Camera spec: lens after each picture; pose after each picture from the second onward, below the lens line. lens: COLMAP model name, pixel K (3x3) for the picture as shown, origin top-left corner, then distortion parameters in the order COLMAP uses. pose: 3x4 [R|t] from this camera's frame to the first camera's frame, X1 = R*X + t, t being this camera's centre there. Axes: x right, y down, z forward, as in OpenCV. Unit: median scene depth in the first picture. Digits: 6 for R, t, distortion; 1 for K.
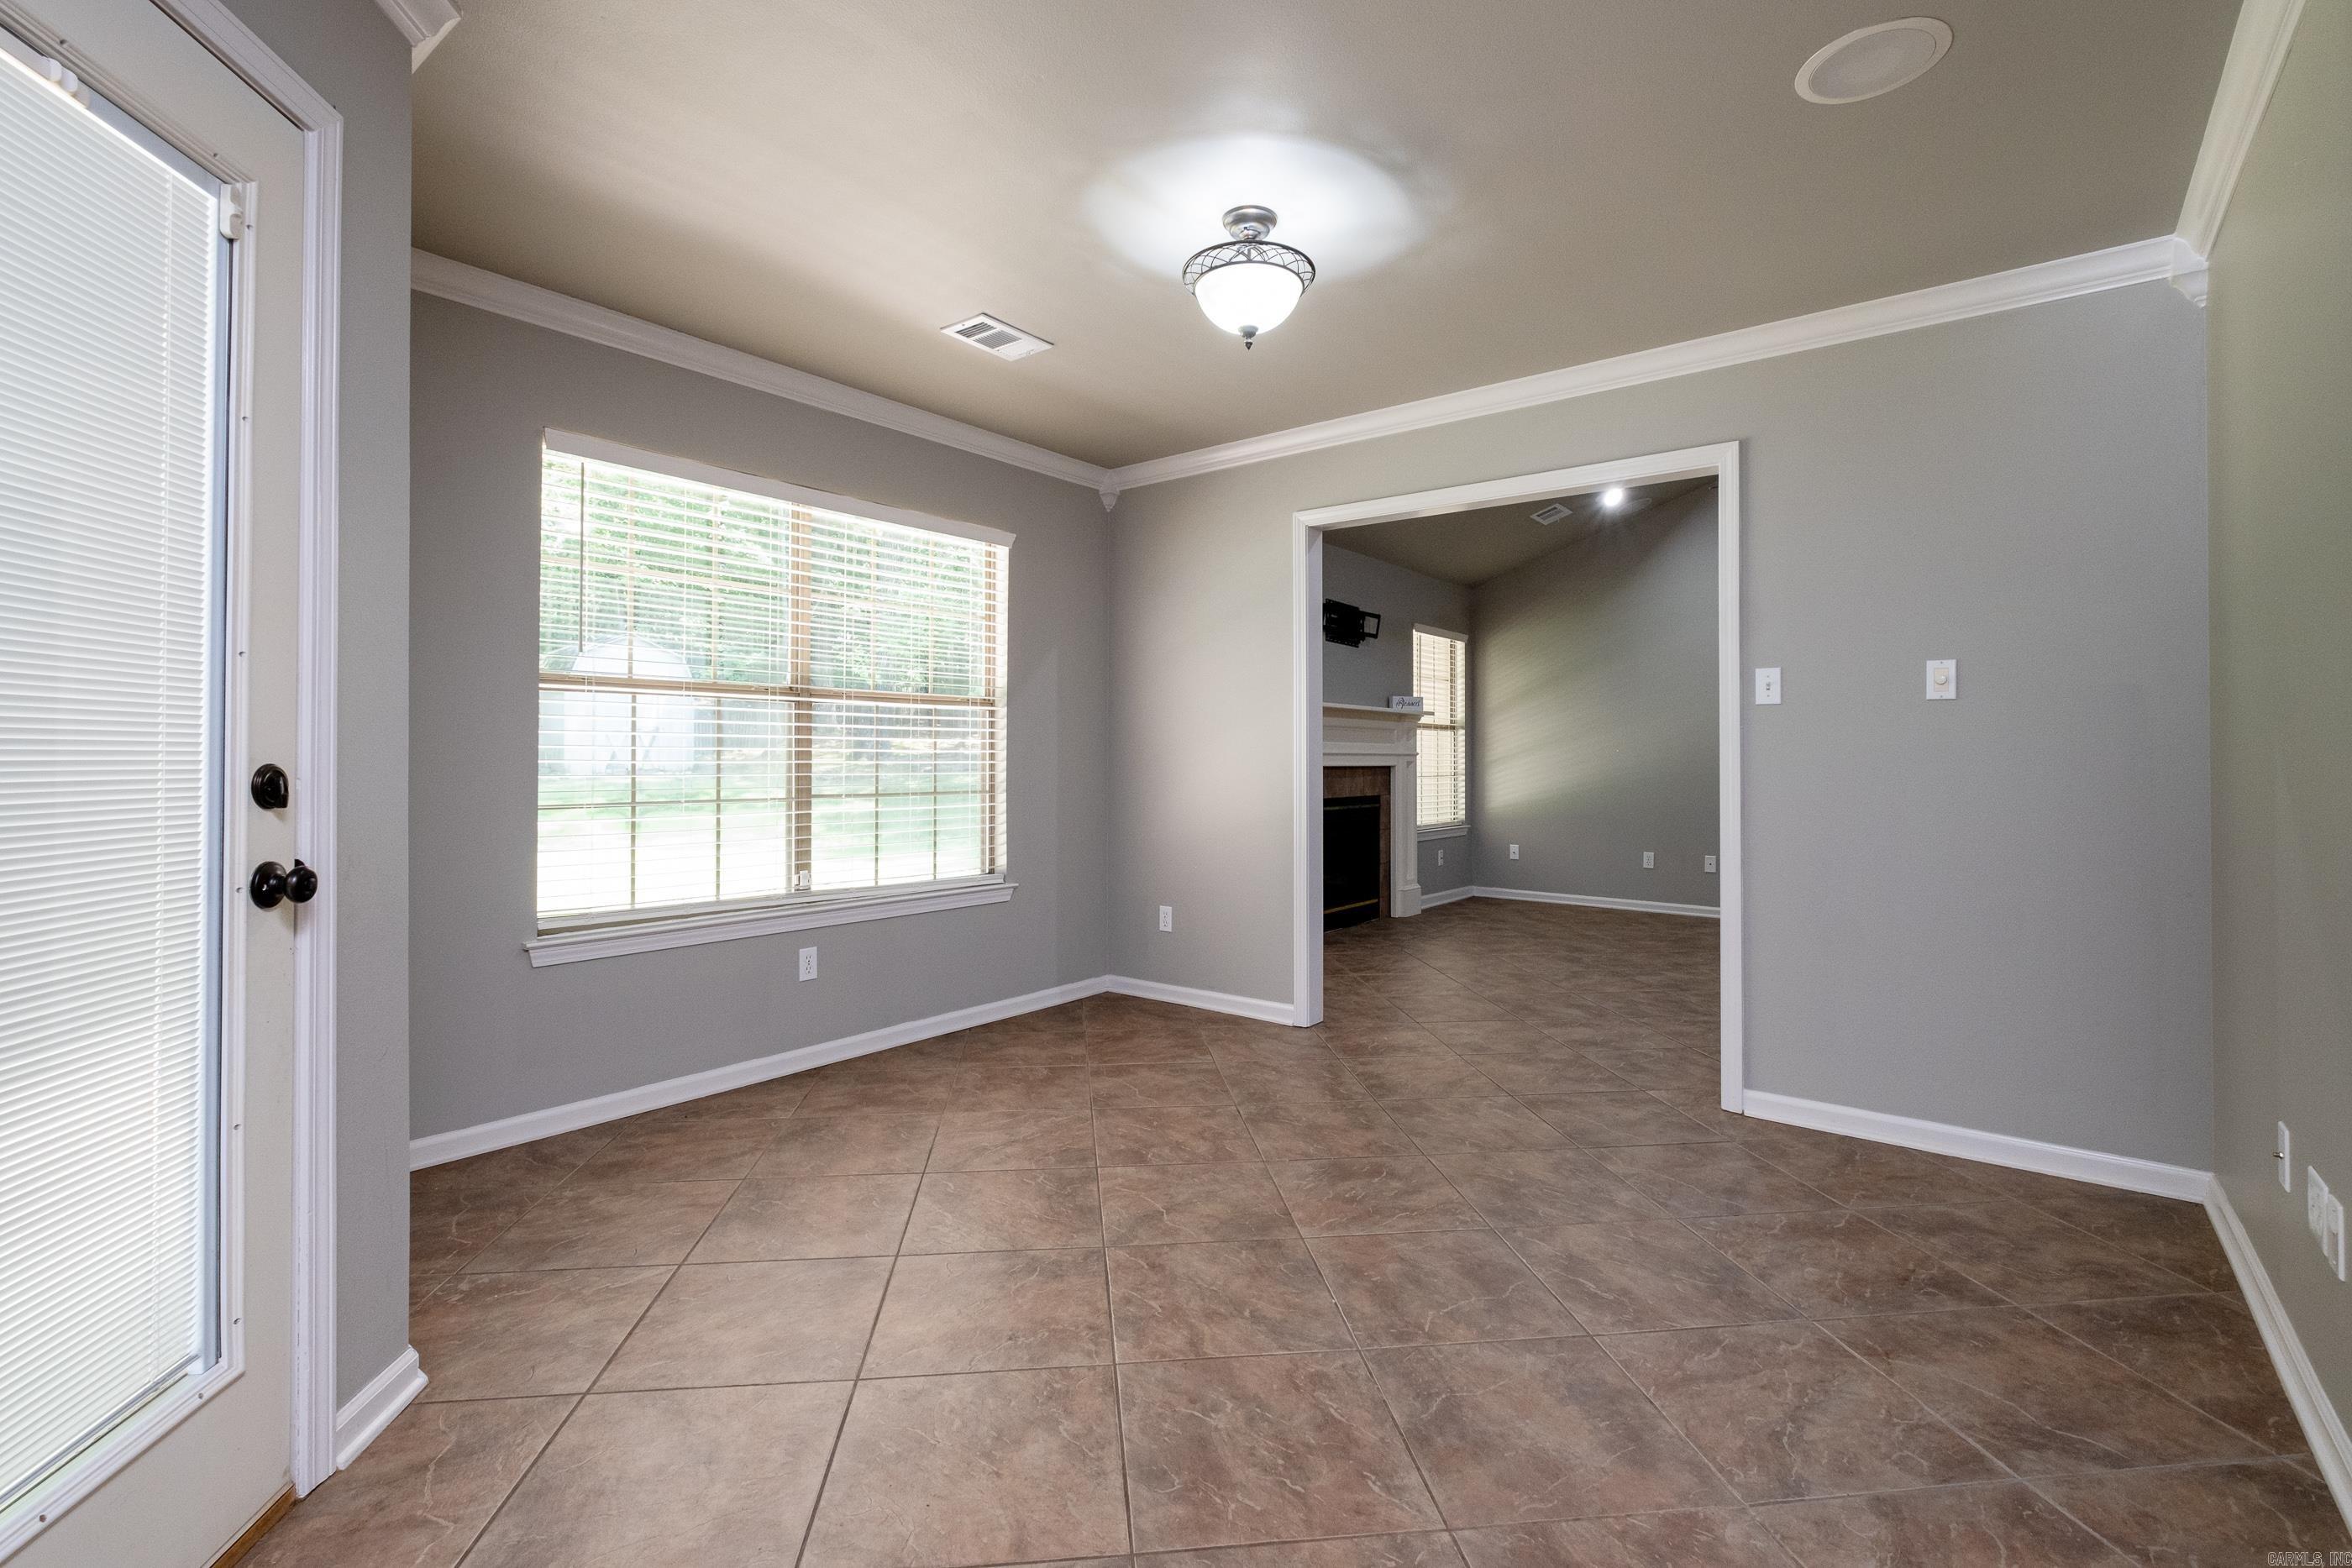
lens RADIAL K [[1027.0, 0, 1192.3], [0, 1027.0, 747.2], [0, 0, 1]] dist [-0.003160, -0.001122]
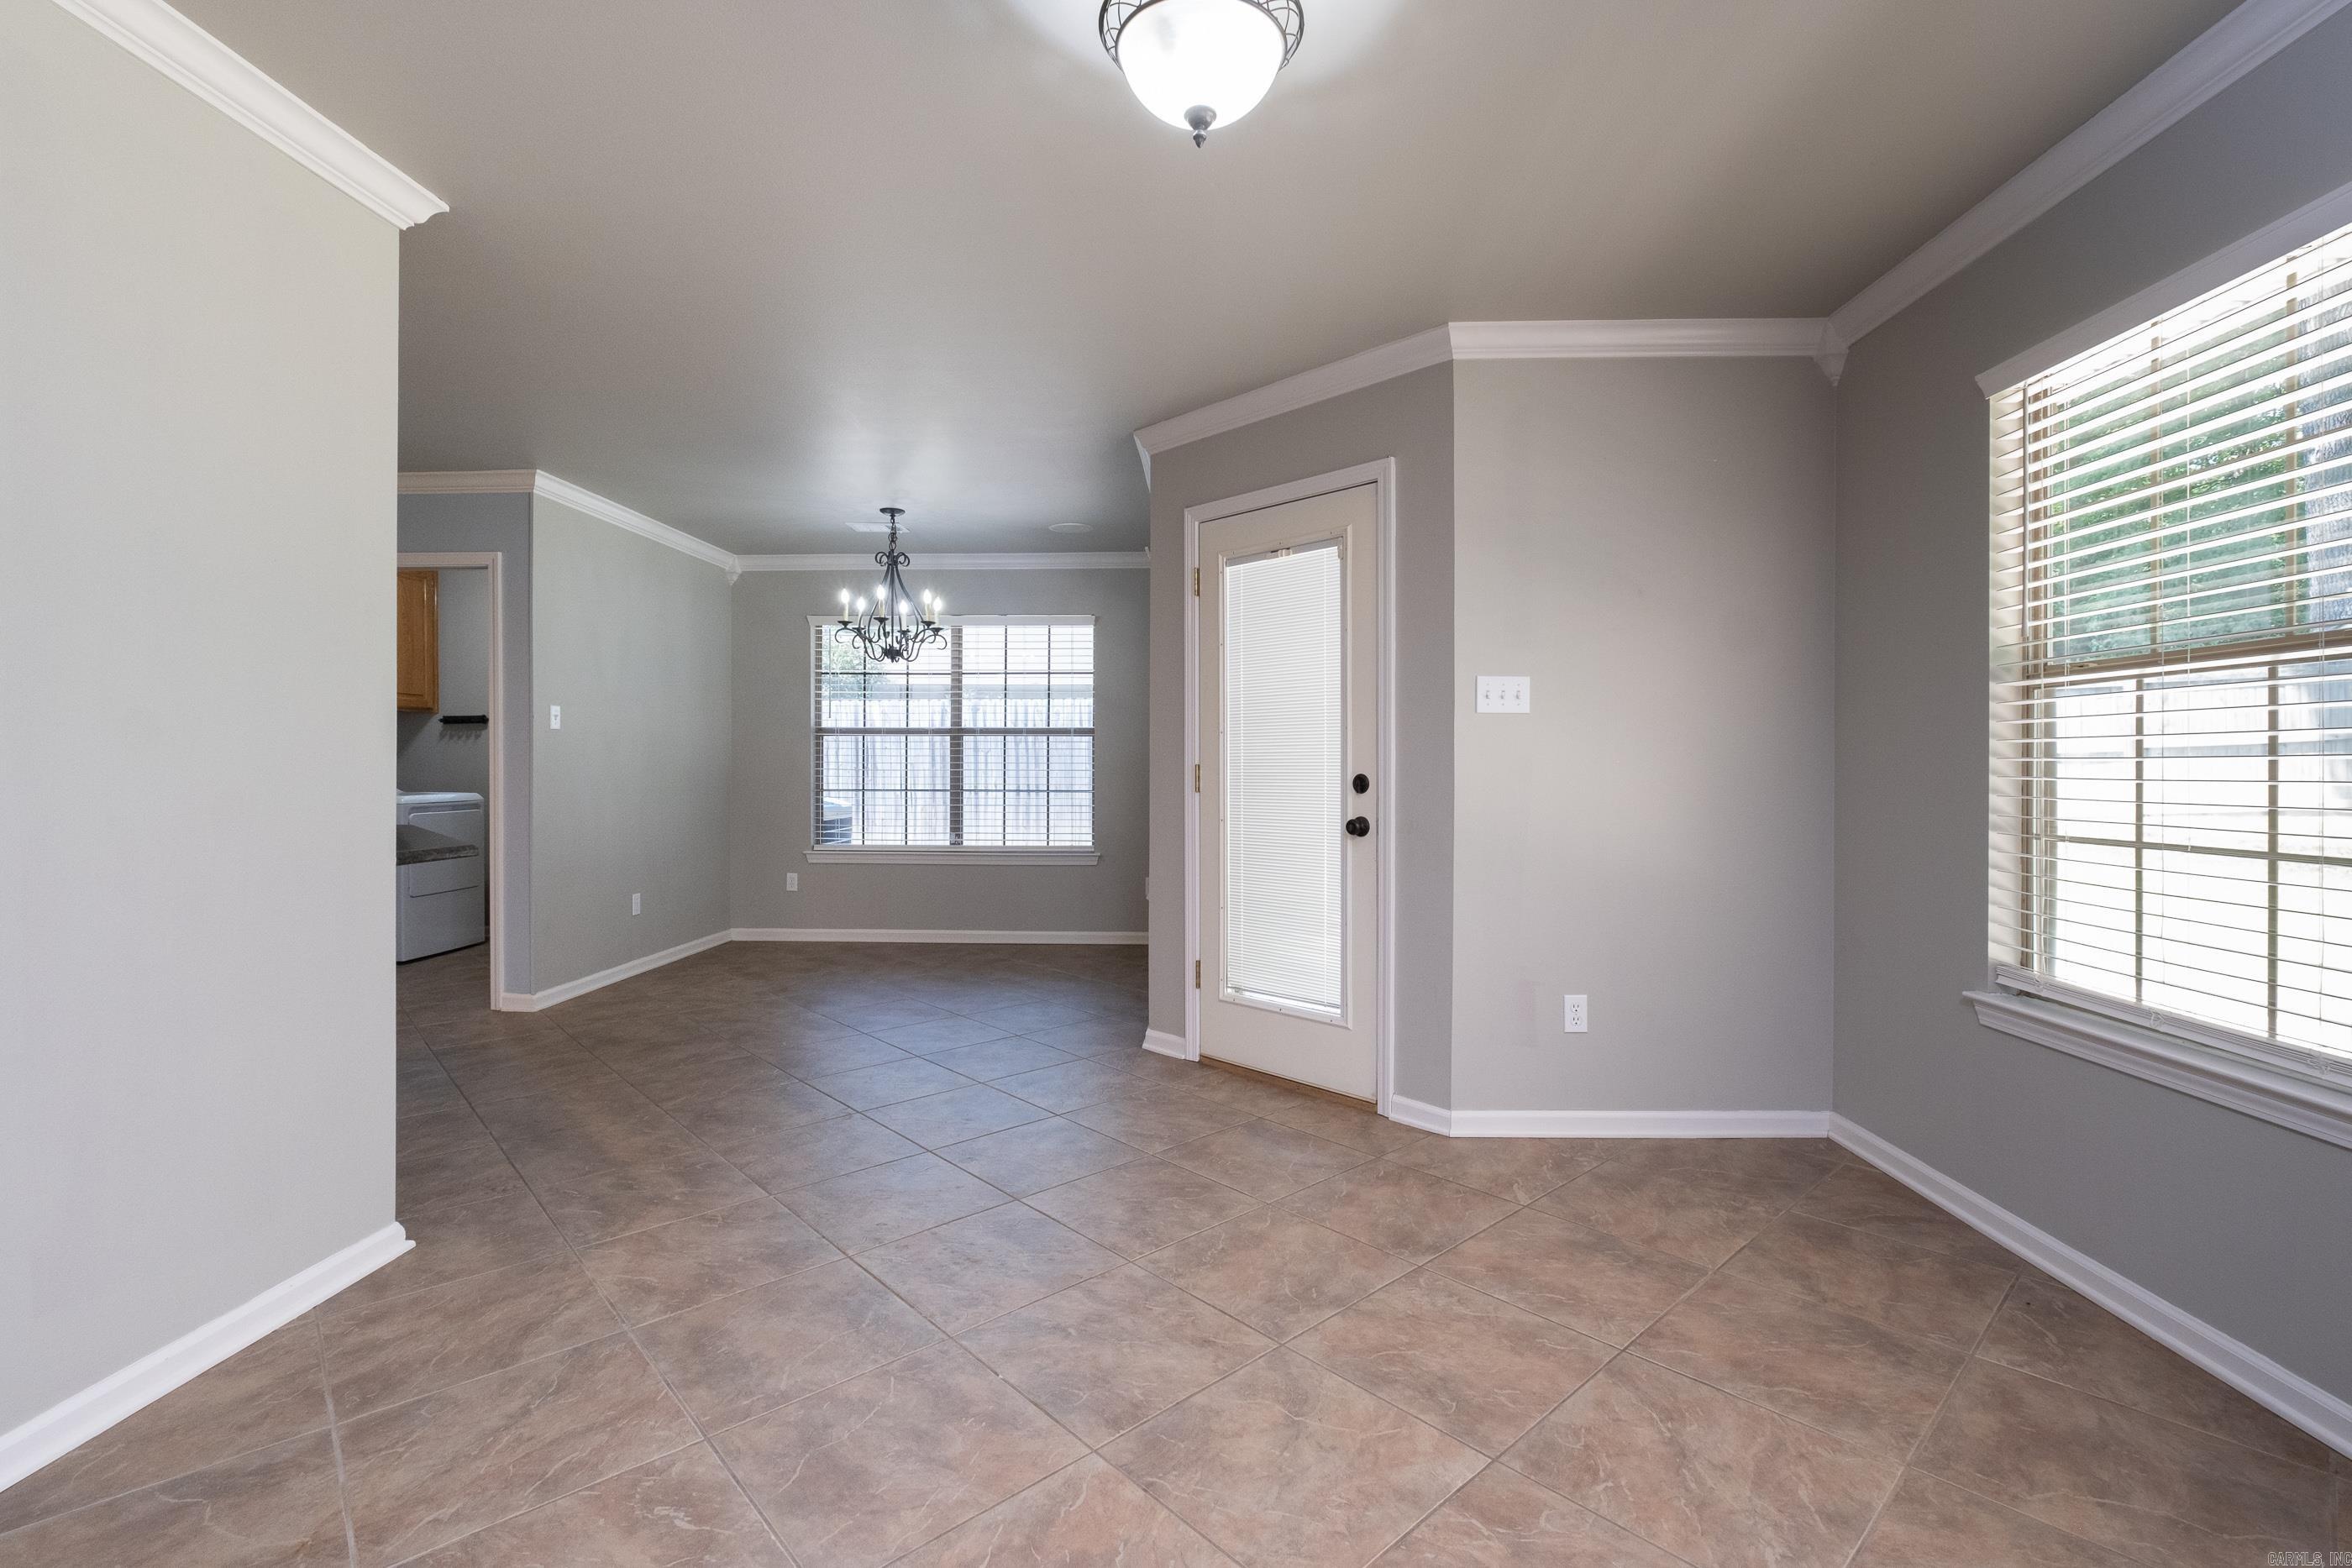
lens RADIAL K [[1027.0, 0, 1171.0], [0, 1027.0, 777.1], [0, 0, 1]] dist [-0.003160, -0.001122]
pose [[-0.817262, 0.002258, -0.576262, 0.540664], [0.002502, 0.999997, 0.000369, 0.015859], [0.576260, -0.001140, -0.817265, 1.849523]]
